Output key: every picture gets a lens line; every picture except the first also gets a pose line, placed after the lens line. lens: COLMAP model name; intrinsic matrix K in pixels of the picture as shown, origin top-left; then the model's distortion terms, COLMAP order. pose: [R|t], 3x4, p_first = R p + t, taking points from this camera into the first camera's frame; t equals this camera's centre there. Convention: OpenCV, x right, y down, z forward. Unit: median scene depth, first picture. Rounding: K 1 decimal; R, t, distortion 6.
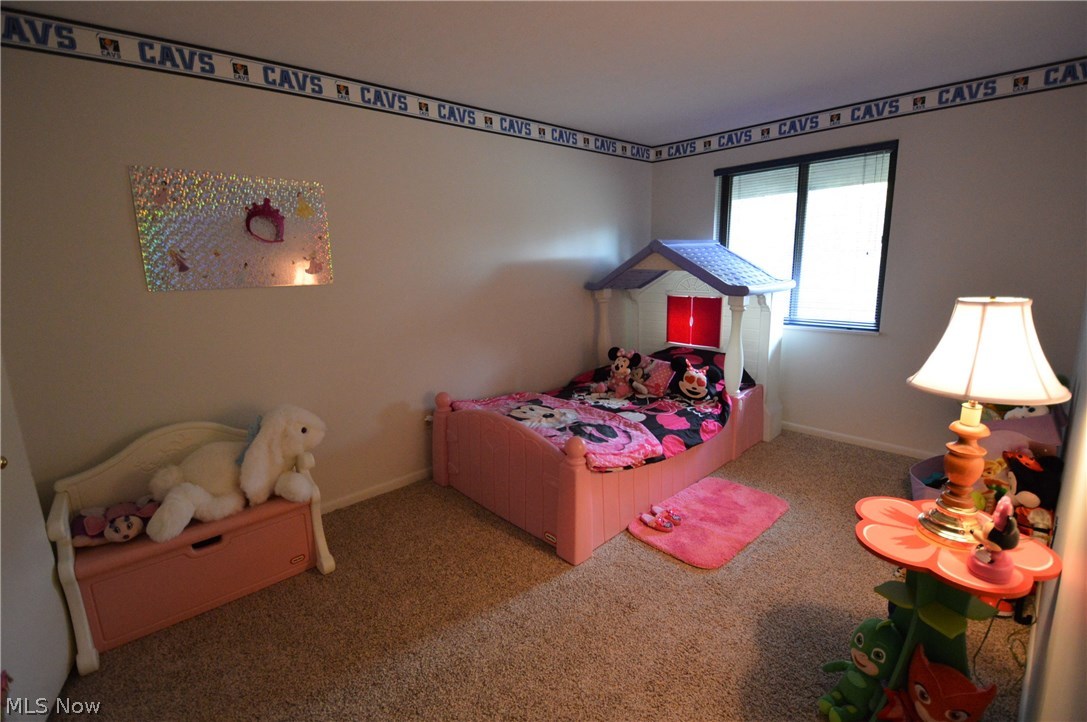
lens RADIAL K [[480.3, 0, 545.6], [0, 480.3, 357.3], [0, 0, 1]] dist [0.024401, -0.026746]
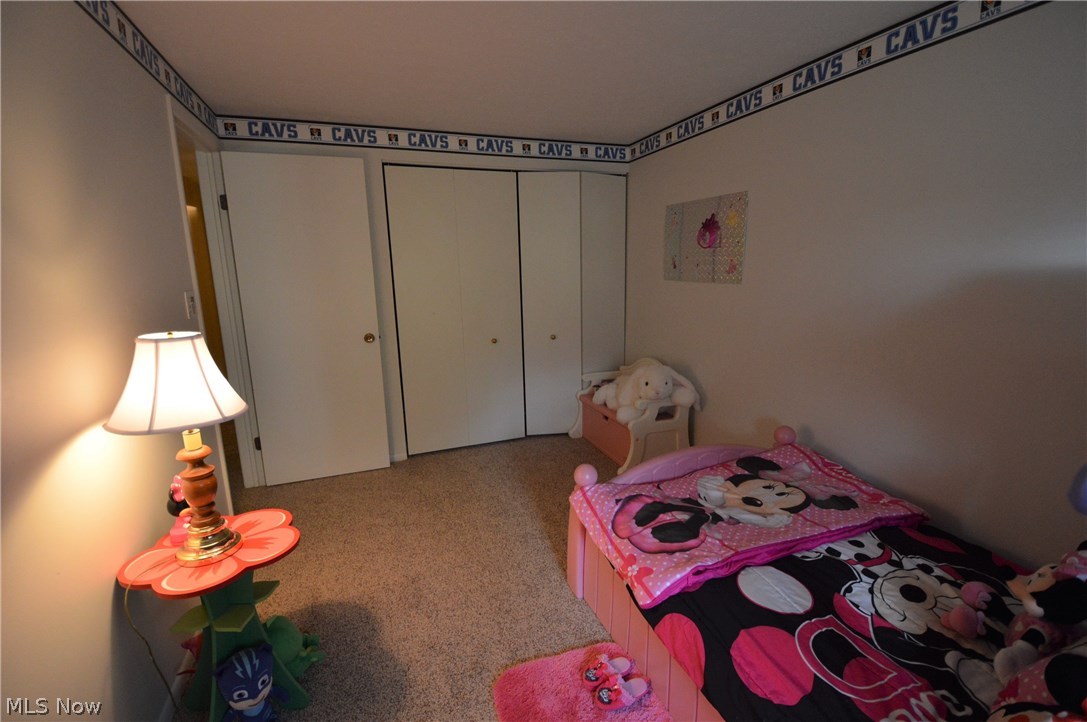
lens RADIAL K [[480.3, 0, 545.6], [0, 480.3, 357.3], [0, 0, 1]] dist [0.024401, -0.026746]
pose [[-0.346677, 0.262882, -0.900393, 0.731591], [-0.127281, 0.937860, 0.322828, -0.284251], [0.929309, 0.226520, -0.291675, 0.911210]]
